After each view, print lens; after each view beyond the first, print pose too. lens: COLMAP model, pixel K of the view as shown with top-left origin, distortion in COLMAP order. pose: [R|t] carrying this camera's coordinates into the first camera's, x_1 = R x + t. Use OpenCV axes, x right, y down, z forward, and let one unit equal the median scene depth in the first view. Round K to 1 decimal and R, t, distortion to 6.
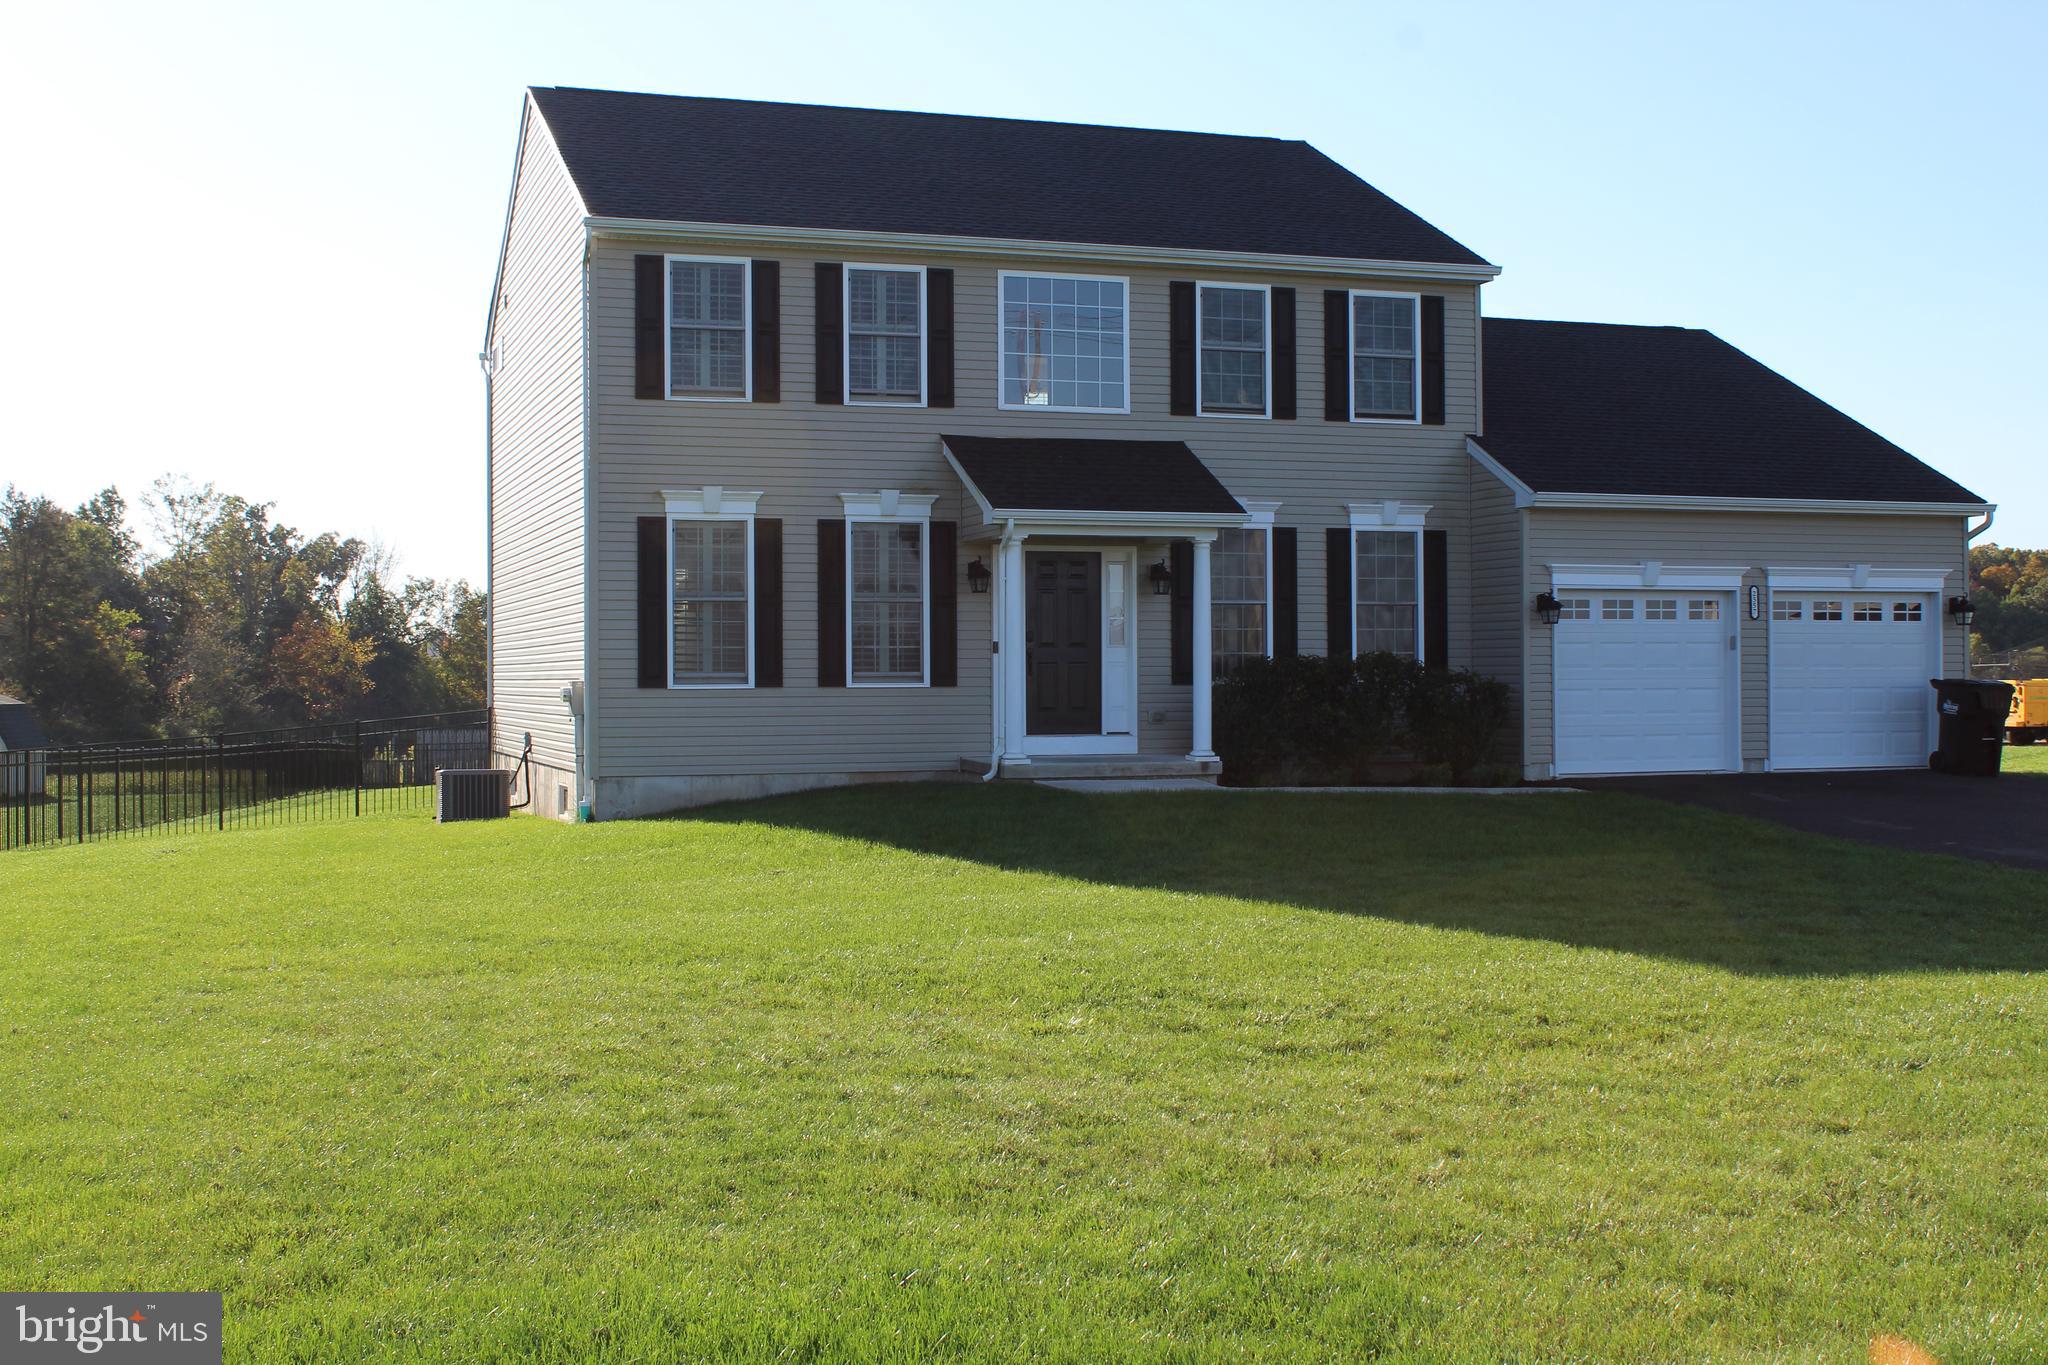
lens RADIAL K [[2411.1, 0, 1024.0], [0, 2411.1, 682.5], [0, 0, 1]] dist [-0.002354, -0.002572]
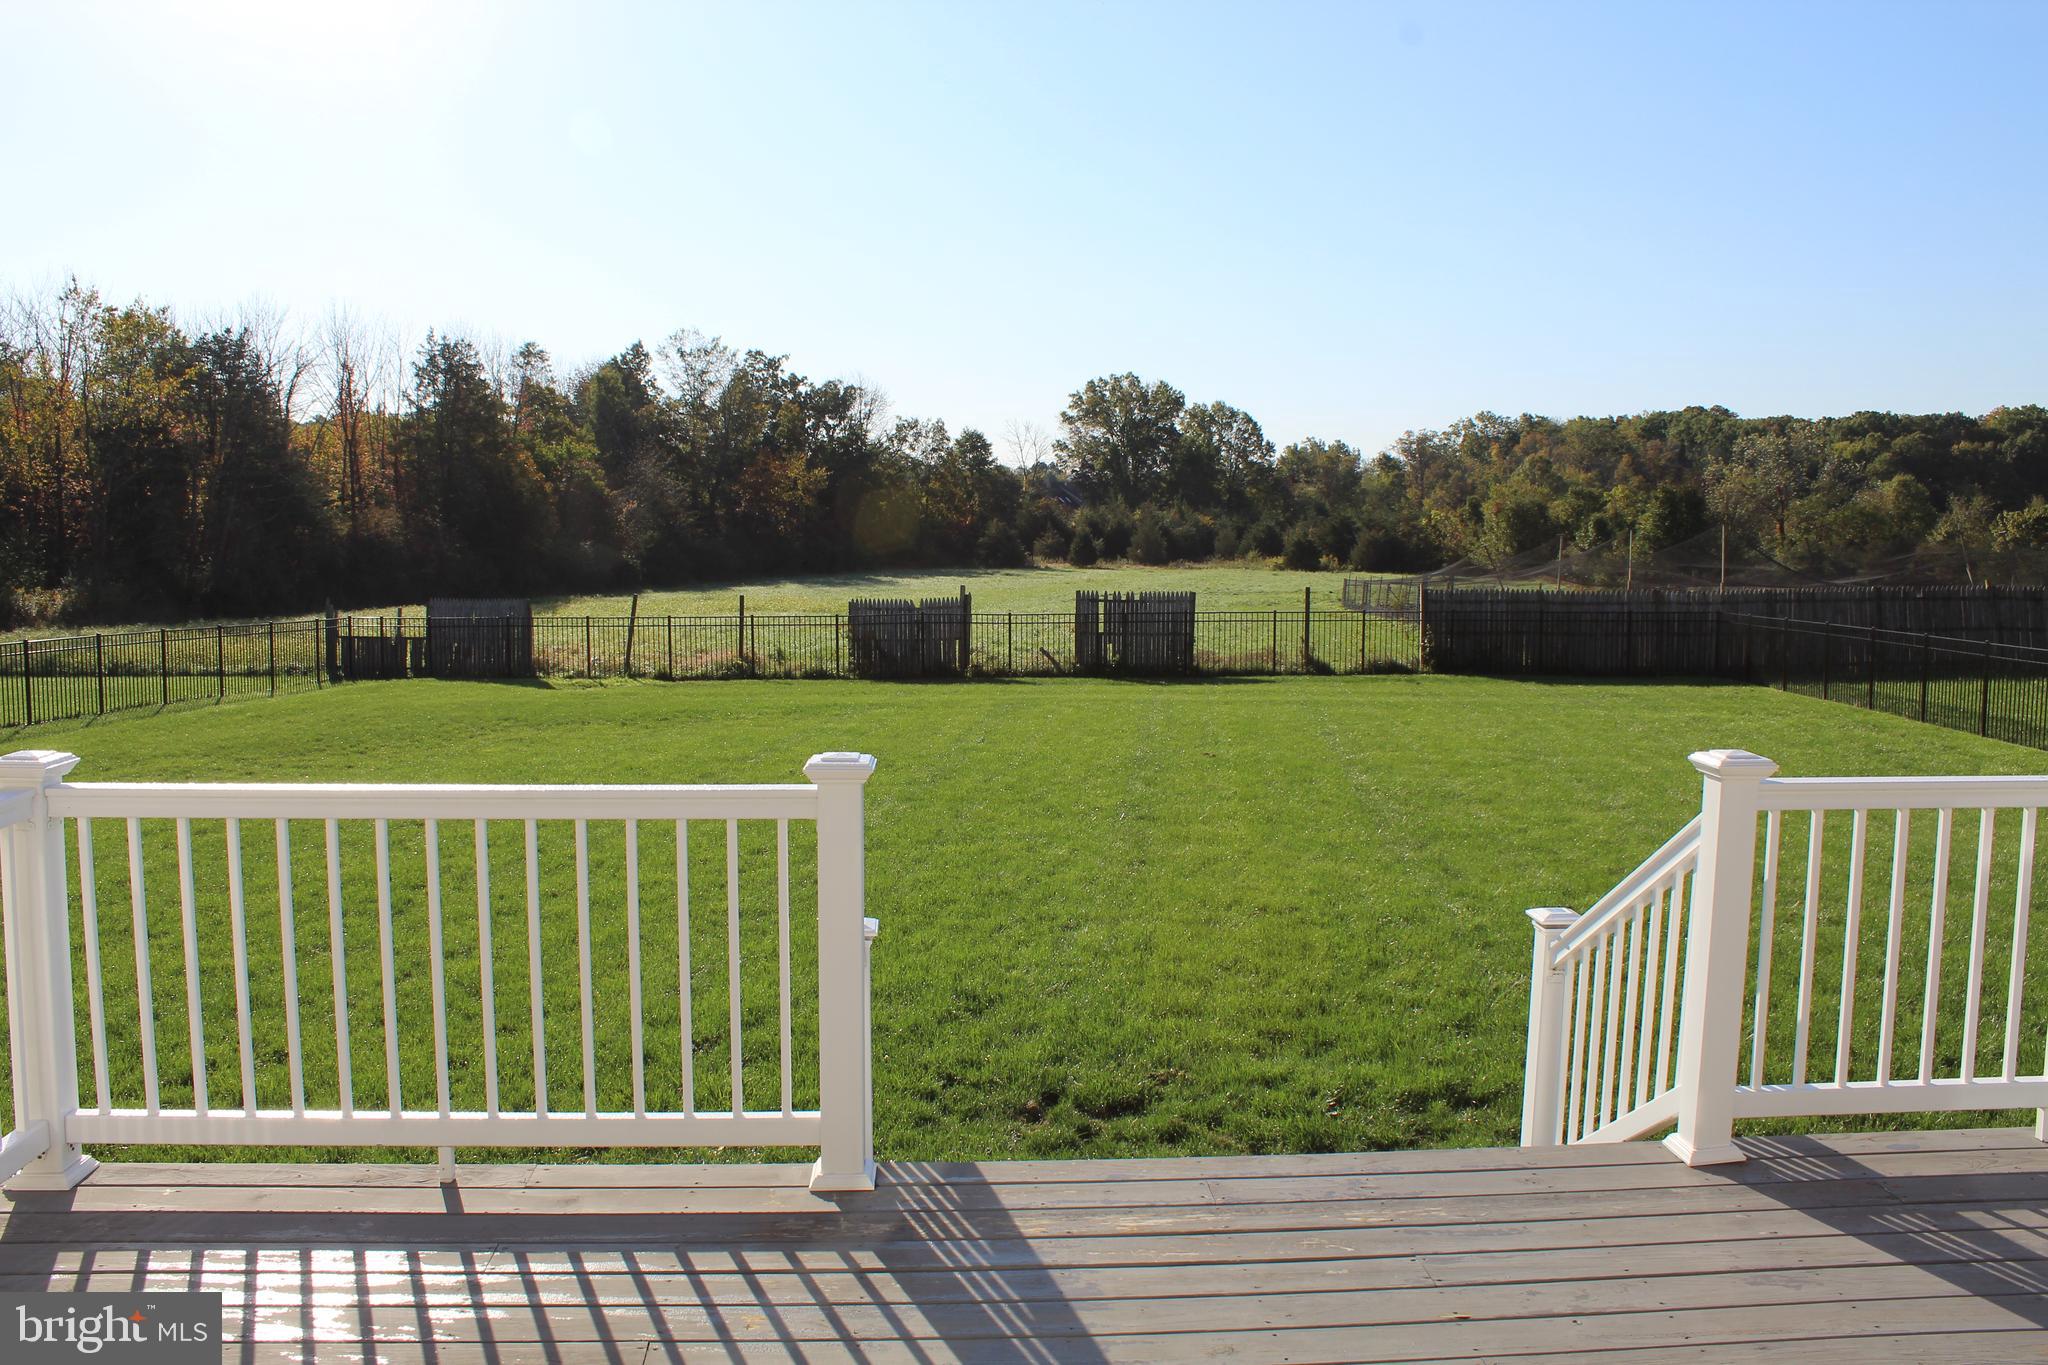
lens RADIAL K [[1690.3, 0, 1024.0], [0, 1690.3, 682.5], [0, 0, 1]] dist [-0.180667, 0.164111]
pose [[0.966445, 0.040215, -0.253705, 0.020168], [-0.012878, 0.994012, 0.108506, -0.004709], [0.256550, -0.101598, 0.961176, 0.215259]]
